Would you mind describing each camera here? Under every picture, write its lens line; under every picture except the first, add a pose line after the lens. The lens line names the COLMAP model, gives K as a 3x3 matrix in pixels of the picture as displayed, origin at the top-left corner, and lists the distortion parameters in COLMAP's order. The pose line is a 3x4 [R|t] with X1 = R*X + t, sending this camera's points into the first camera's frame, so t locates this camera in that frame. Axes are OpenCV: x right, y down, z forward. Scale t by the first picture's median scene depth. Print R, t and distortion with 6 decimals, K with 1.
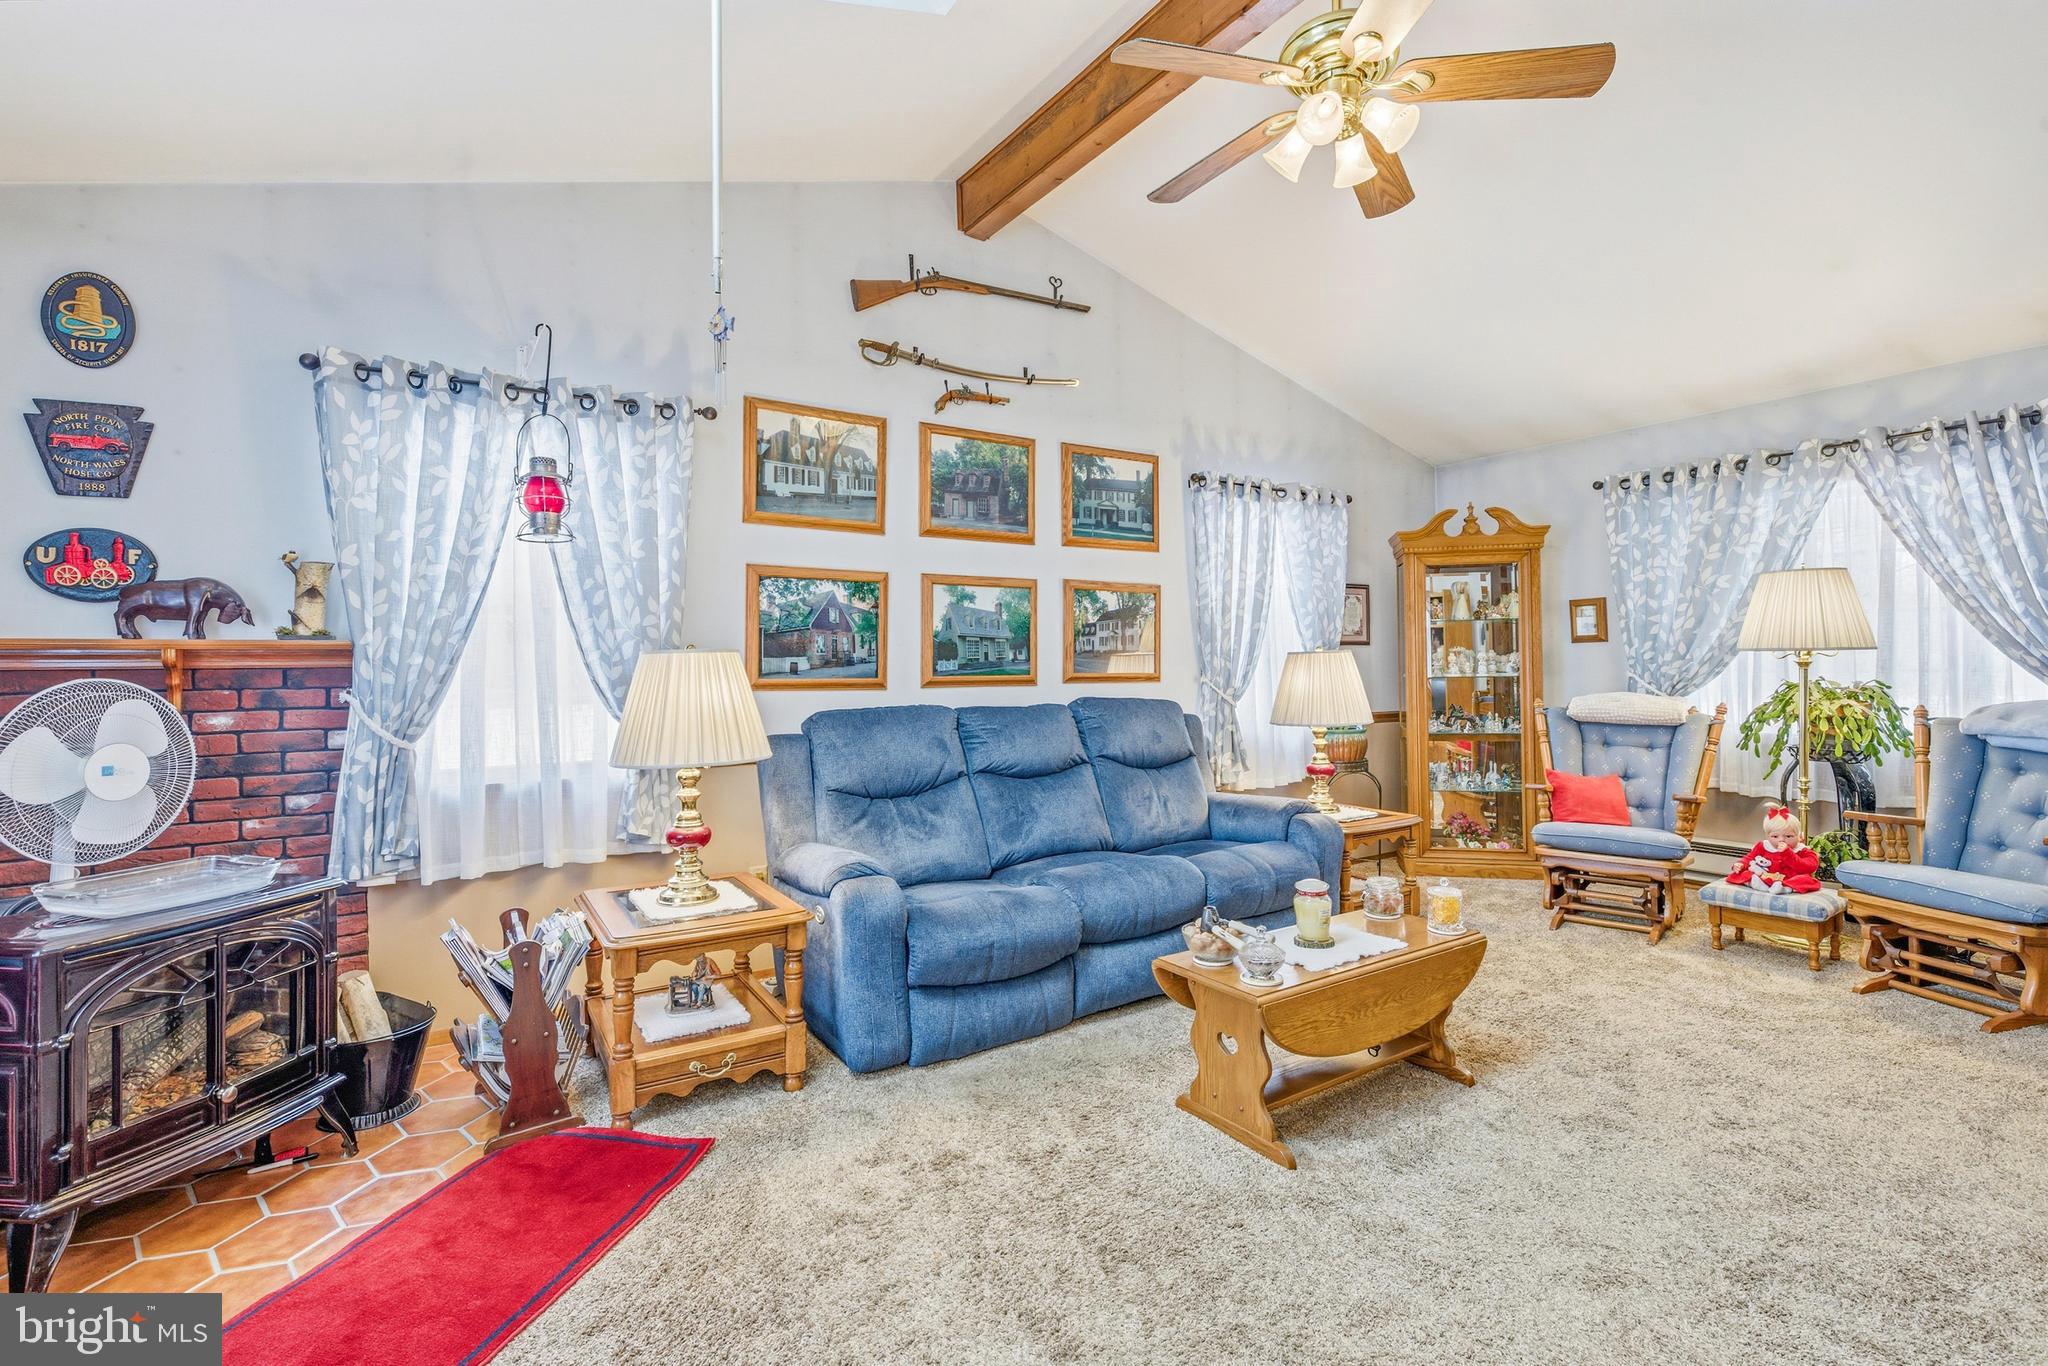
lens RADIAL K [[944.6, 0, 1035.7], [0, 944.6, 660.6], [0, 0, 1]] dist [-0.000508, -0.000322]
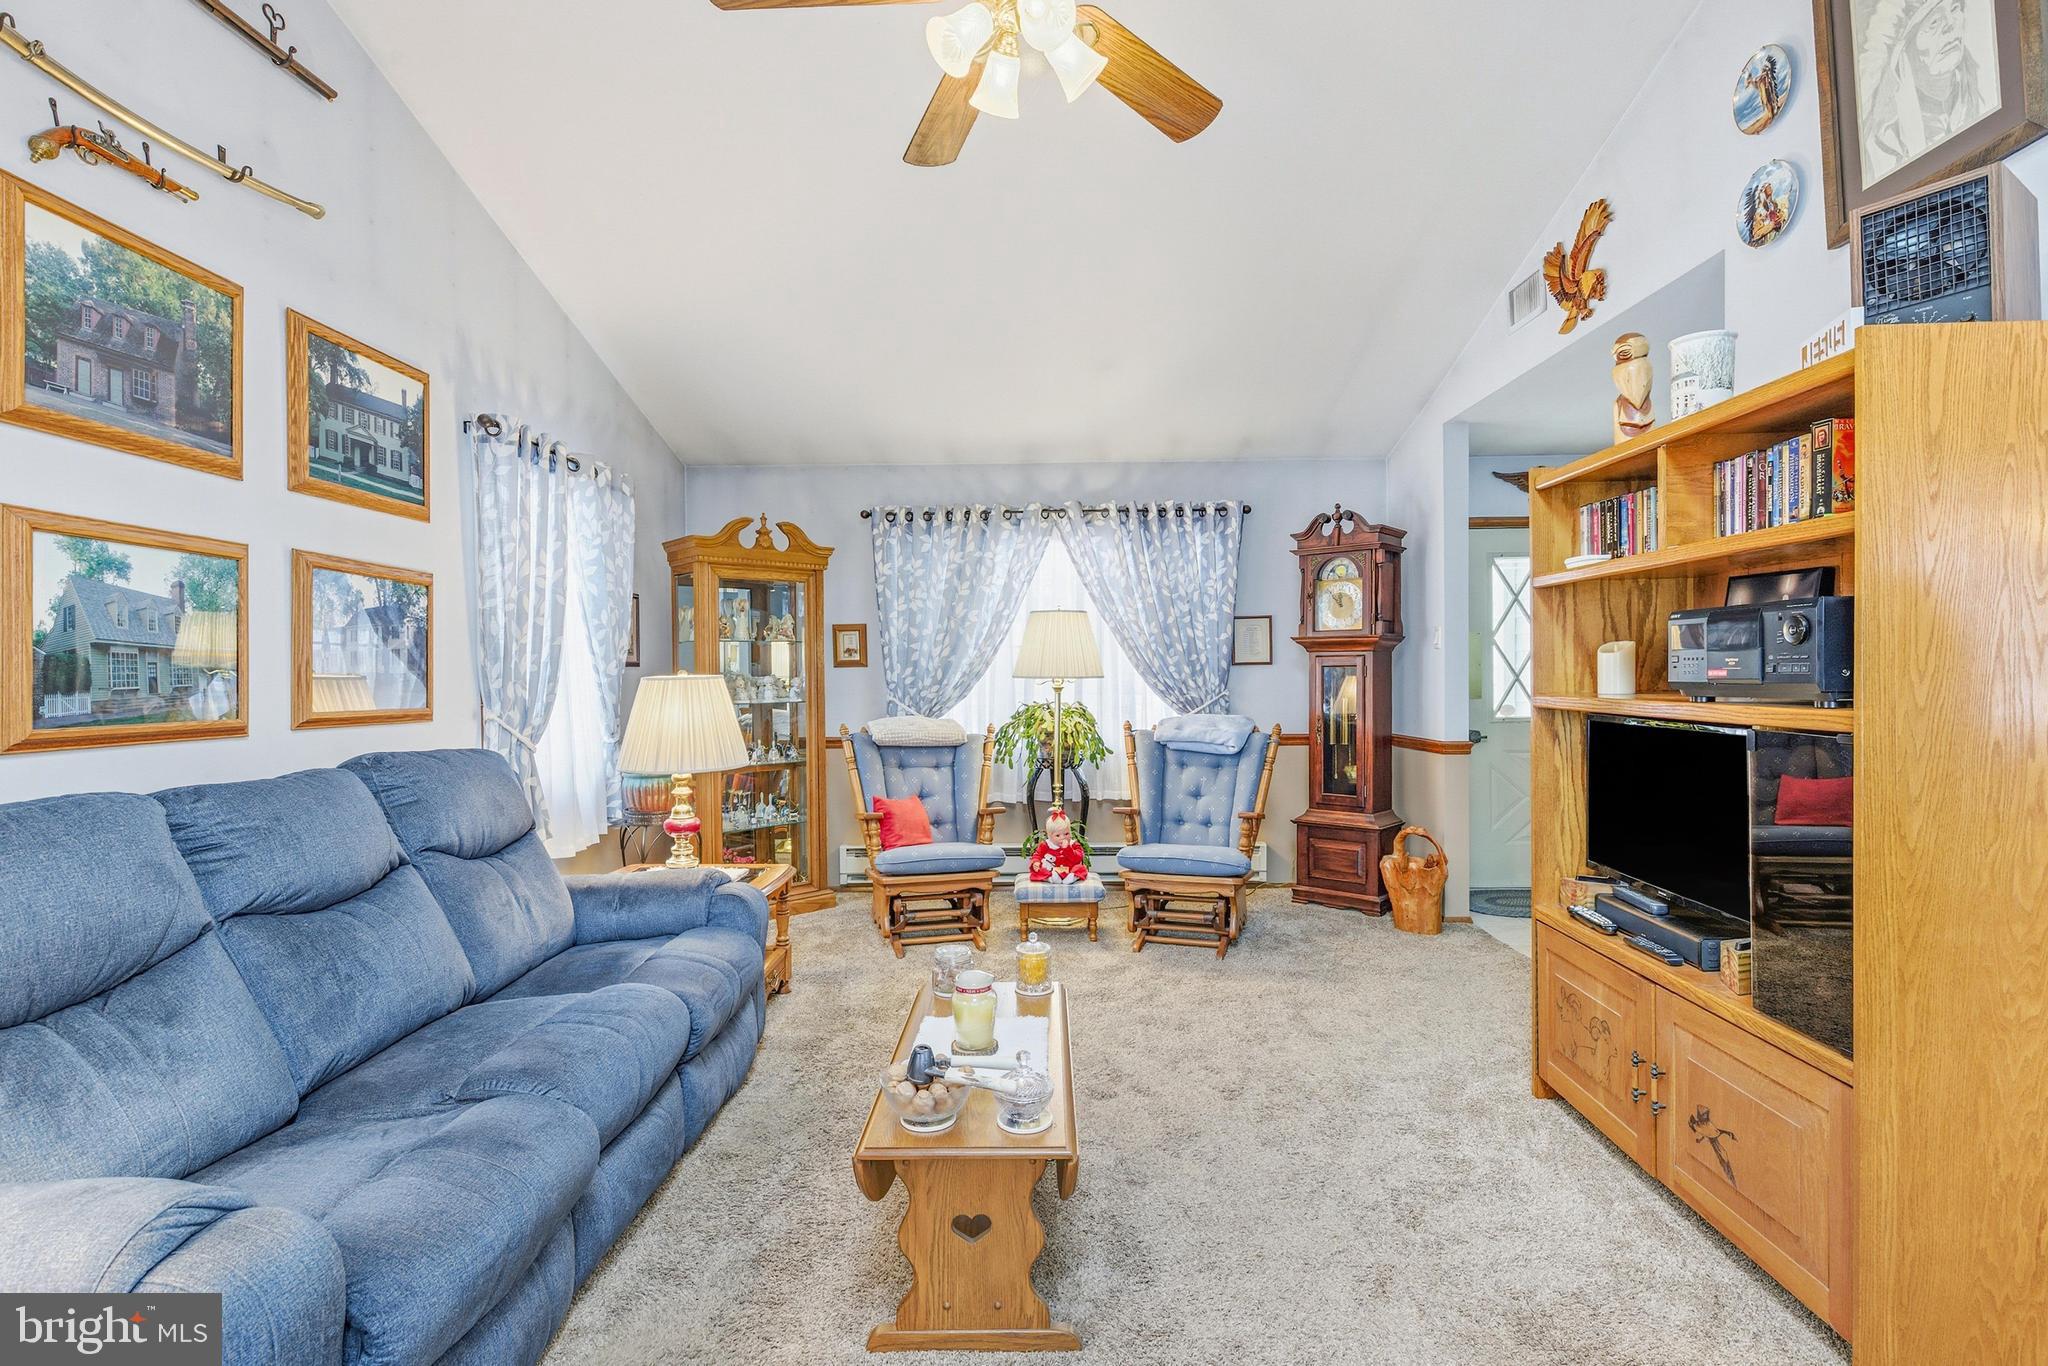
lens RADIAL K [[974.0, 0, 1023.5], [0, 974.0, 690.6], [0, 0, 1]] dist [-0.001444, 0.000306]
pose [[0.556487, -0.009029, 0.830807, -0.214800], [-0.002855, 0.999914, 0.012778, -0.009099], [-0.830851, -0.009483, 0.556414, 0.302634]]
